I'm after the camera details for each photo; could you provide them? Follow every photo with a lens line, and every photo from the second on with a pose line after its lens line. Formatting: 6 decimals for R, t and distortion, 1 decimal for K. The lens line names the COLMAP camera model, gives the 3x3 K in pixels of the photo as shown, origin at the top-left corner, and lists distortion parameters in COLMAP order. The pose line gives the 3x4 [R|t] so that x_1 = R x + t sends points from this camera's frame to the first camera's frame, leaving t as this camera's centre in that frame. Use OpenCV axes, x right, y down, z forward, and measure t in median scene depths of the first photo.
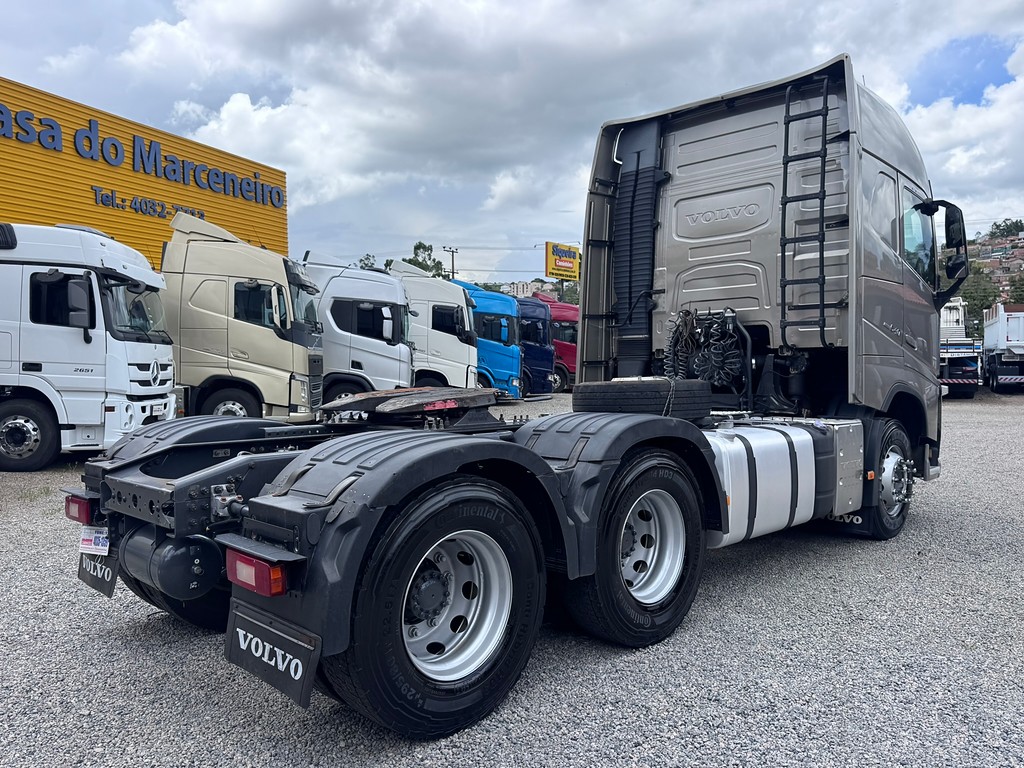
lens RADIAL K [[786.3, 0, 512.0], [0, 786.3, 384.0], [0, 0, 1]] dist [0.011707, 0.005370]
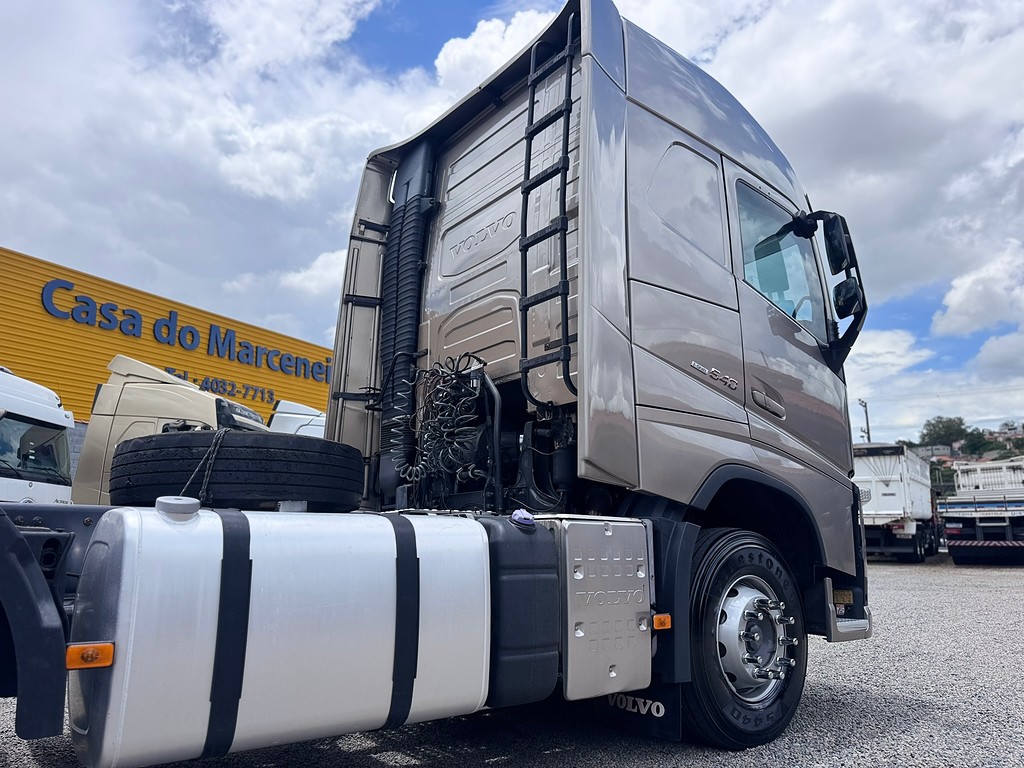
lens RADIAL K [[721.7, 0, 512.0], [0, 721.7, 384.0], [0, 0, 1]] dist [0.004903, -0.000741]
pose [[0.992172, -0.024987, -0.122354, 0.333601], [-0.005142, 0.970773, -0.239946, 0.061666], [0.124773, 0.238696, 0.963045, 0.375008]]
